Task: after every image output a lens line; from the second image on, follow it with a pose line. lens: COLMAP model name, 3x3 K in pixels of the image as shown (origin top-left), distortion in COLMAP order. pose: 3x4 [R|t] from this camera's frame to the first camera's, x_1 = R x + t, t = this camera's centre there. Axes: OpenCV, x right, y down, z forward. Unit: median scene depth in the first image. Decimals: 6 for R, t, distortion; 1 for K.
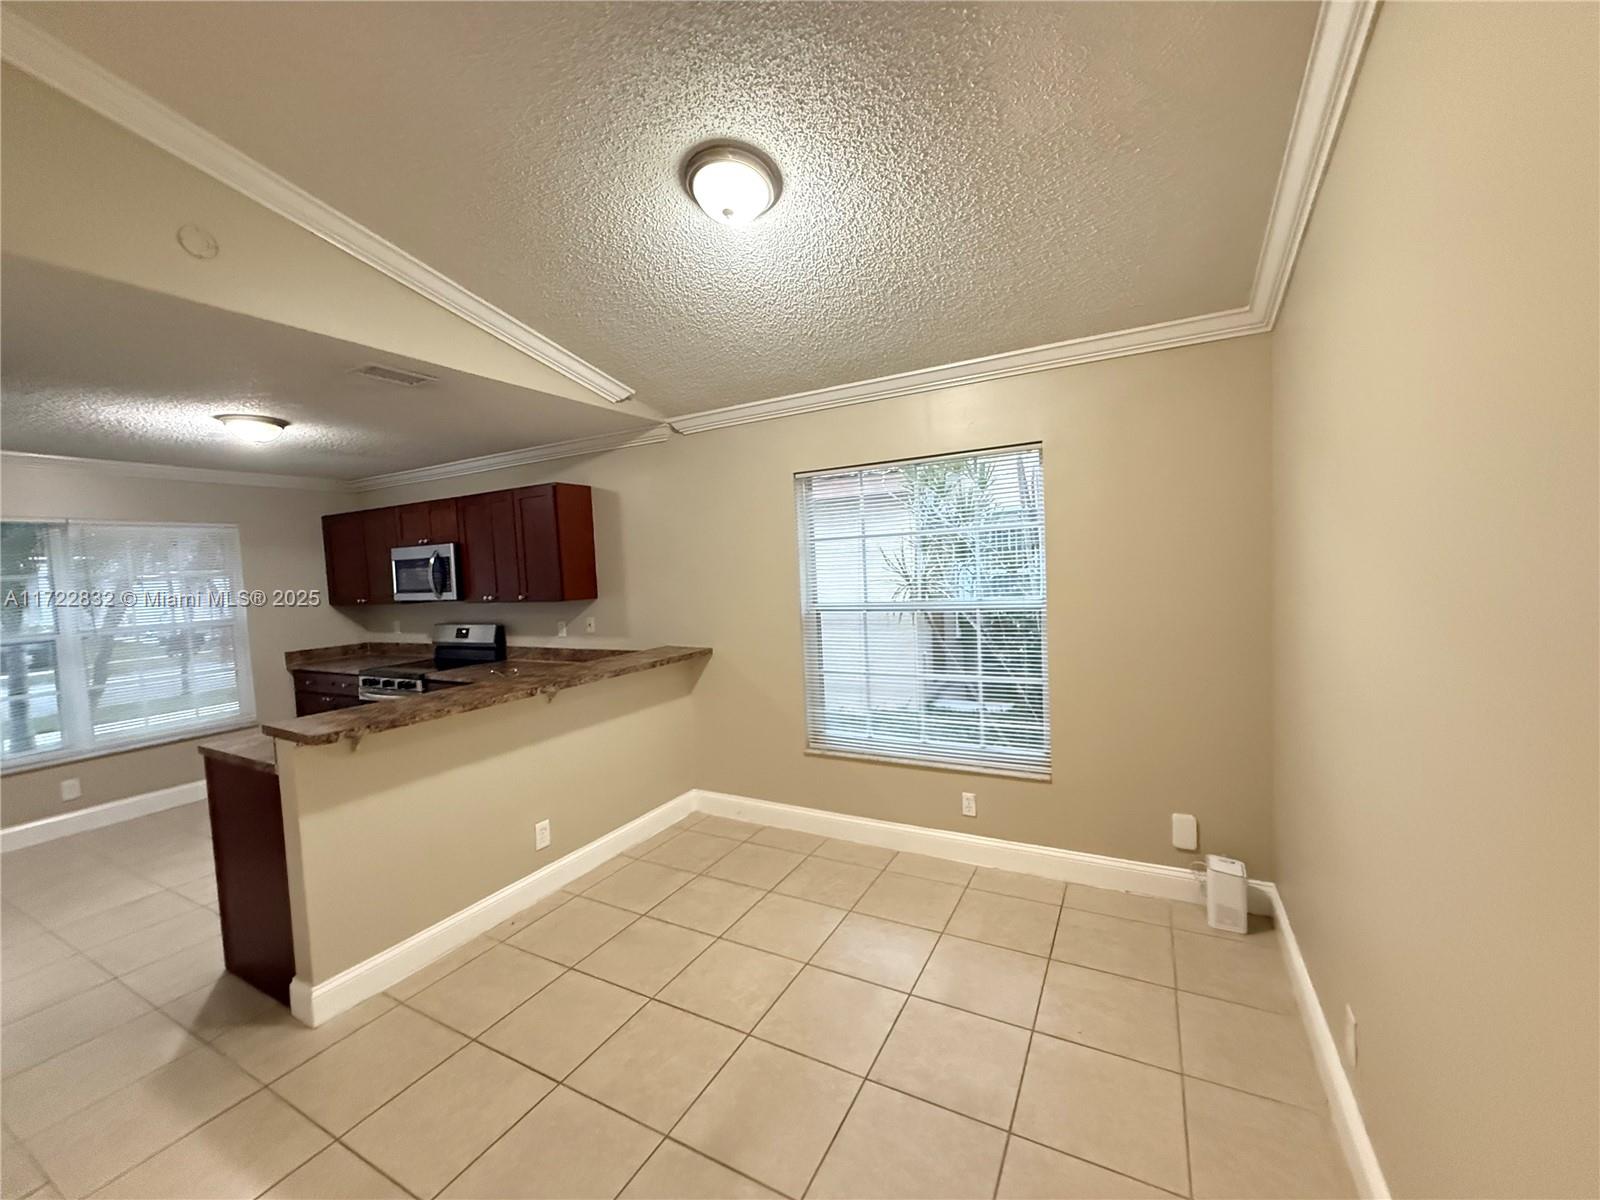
lens RADIAL K [[638.2, 0, 796.3], [0, 638.2, 600.5], [0, 0, 1]] dist [-0.000949, 0.000367]
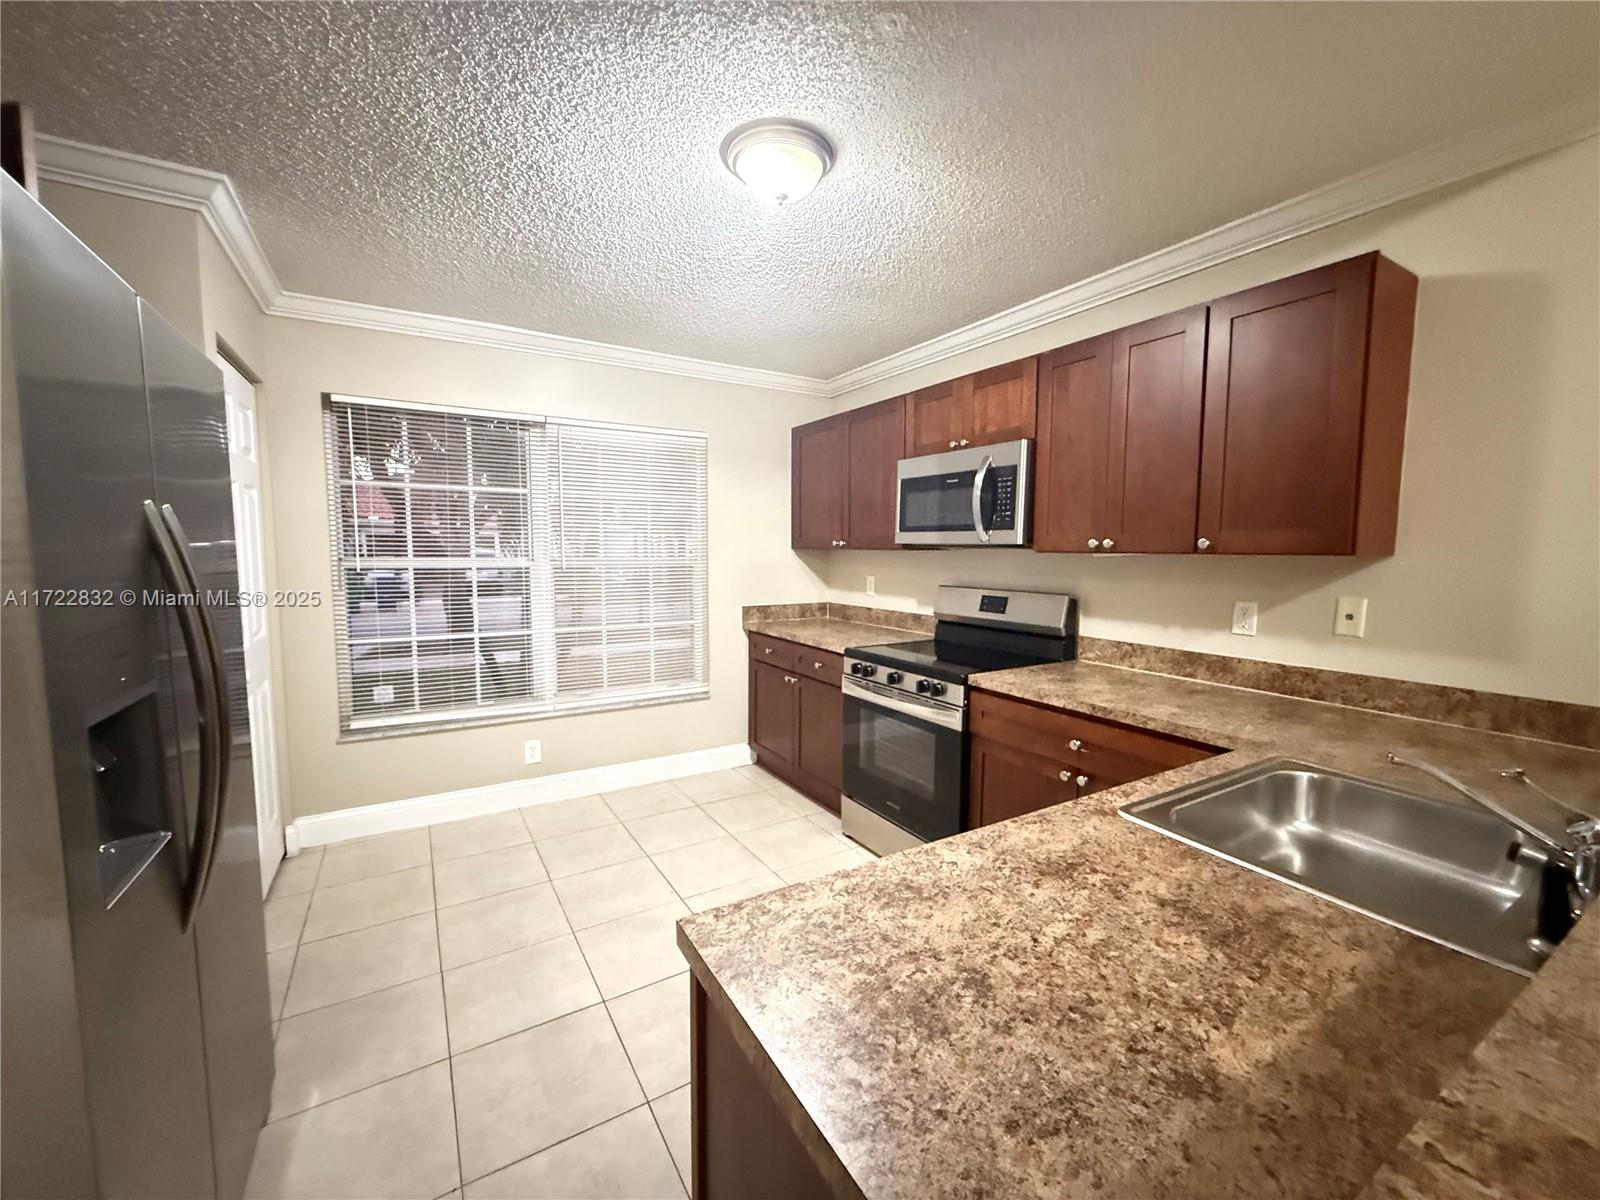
lens RADIAL K [[638.2, 0, 796.3], [0, 638.2, 600.5], [0, 0, 1]] dist [-0.000949, 0.000367]
pose [[0.861422, 0.093408, -0.499227, -0.429824], [-0.073805, 0.995531, 0.058918, 0.029159], [0.502500, -0.013908, 0.864466, 0.439403]]
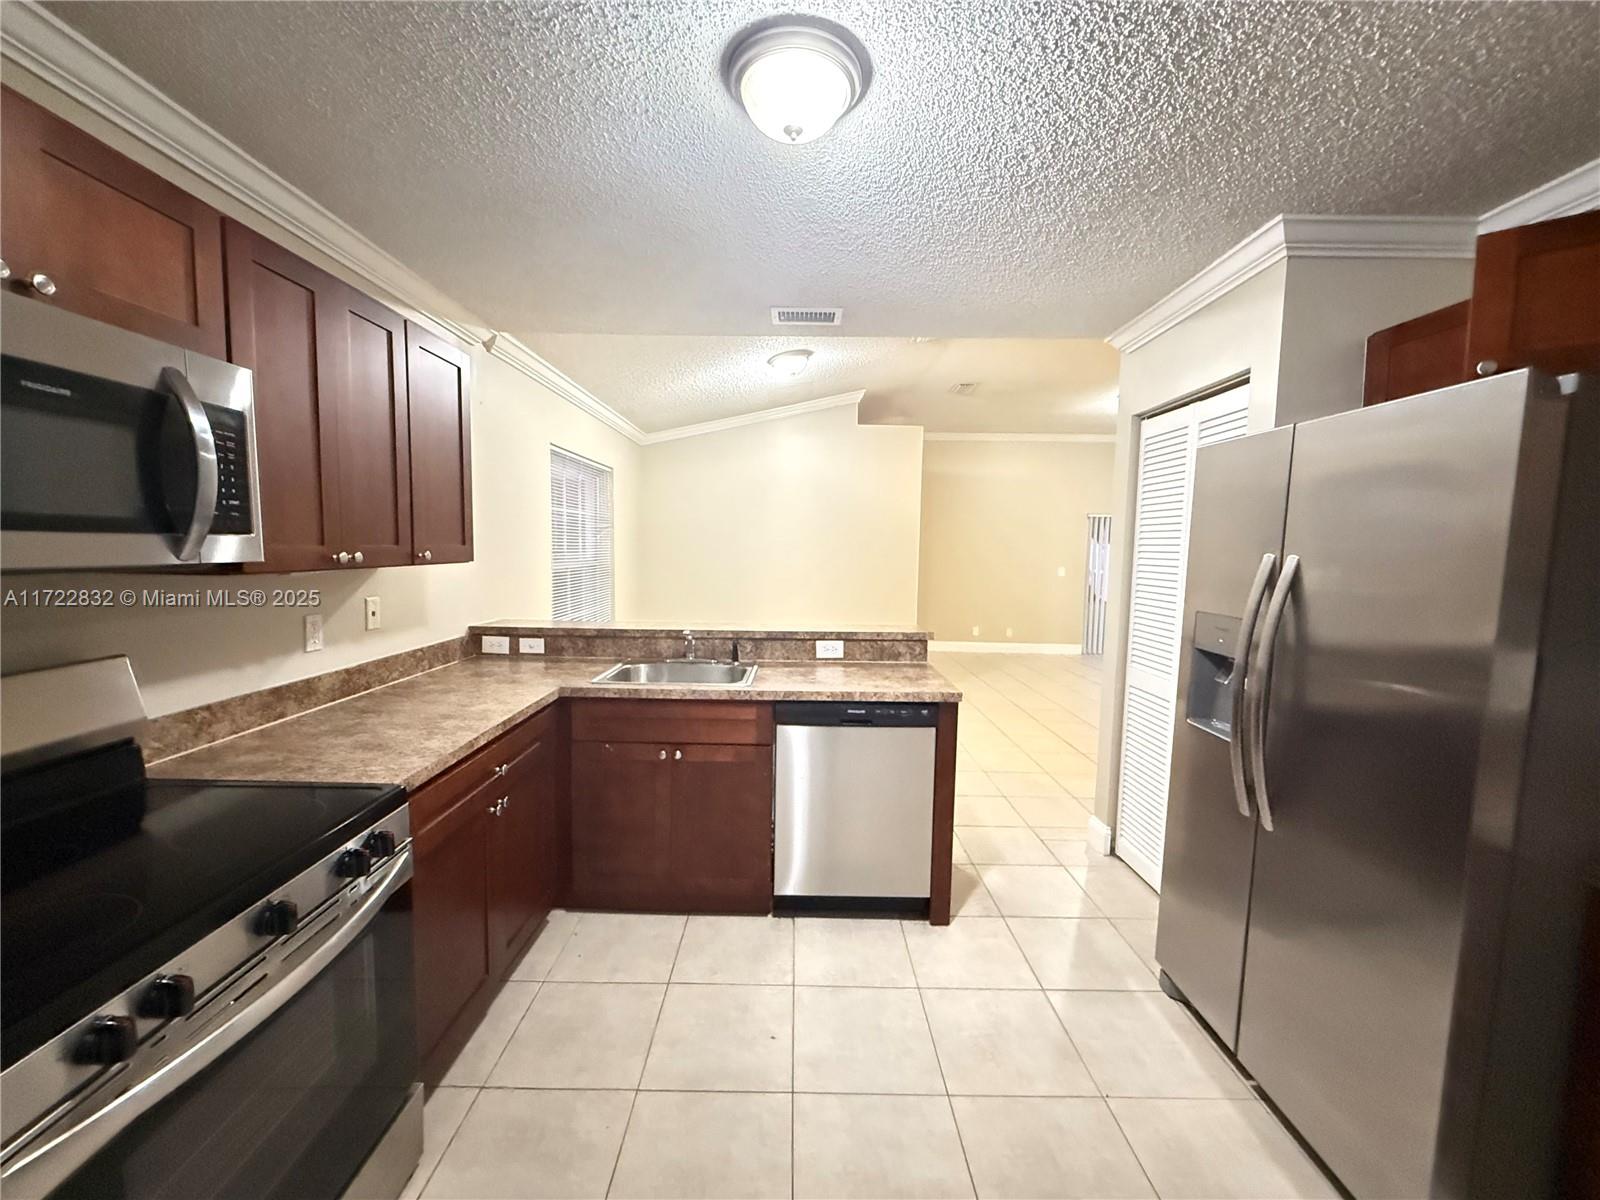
lens RADIAL K [[638.2, 0, 796.3], [0, 638.2, 600.5], [0, 0, 1]] dist [-0.000949, 0.000367]
pose [[-0.479370, -0.038030, 0.876789, -0.934854], [0.054950, 0.995800, 0.073236, 0.009040], [-0.875891, 0.083286, -0.475267, 0.940330]]
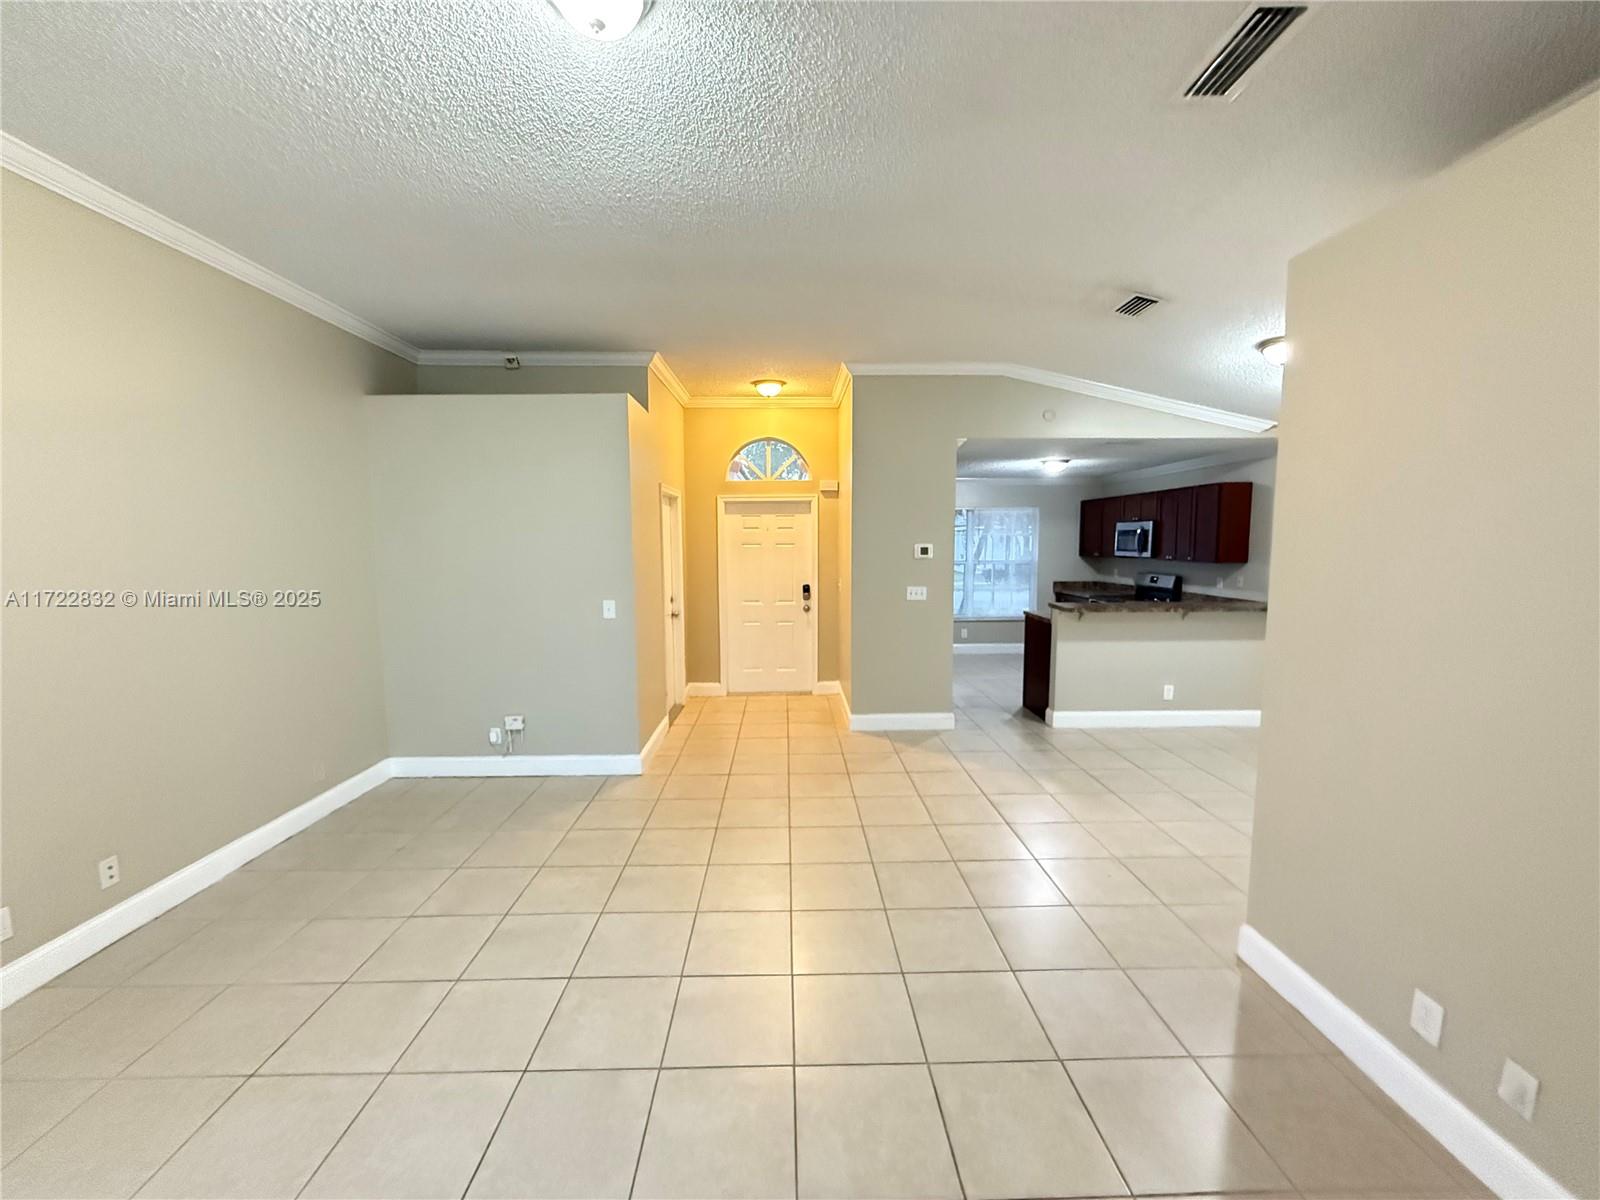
lens RADIAL K [[638.2, 0, 796.3], [0, 638.2, 600.5], [0, 0, 1]] dist [-0.000949, 0.000367]
pose [[0.494779, 0.123784, -0.860158, 0.402253], [-0.065128, 0.992302, 0.105338, -0.004523], [0.866575, 0.003902, 0.499032, -0.539369]]
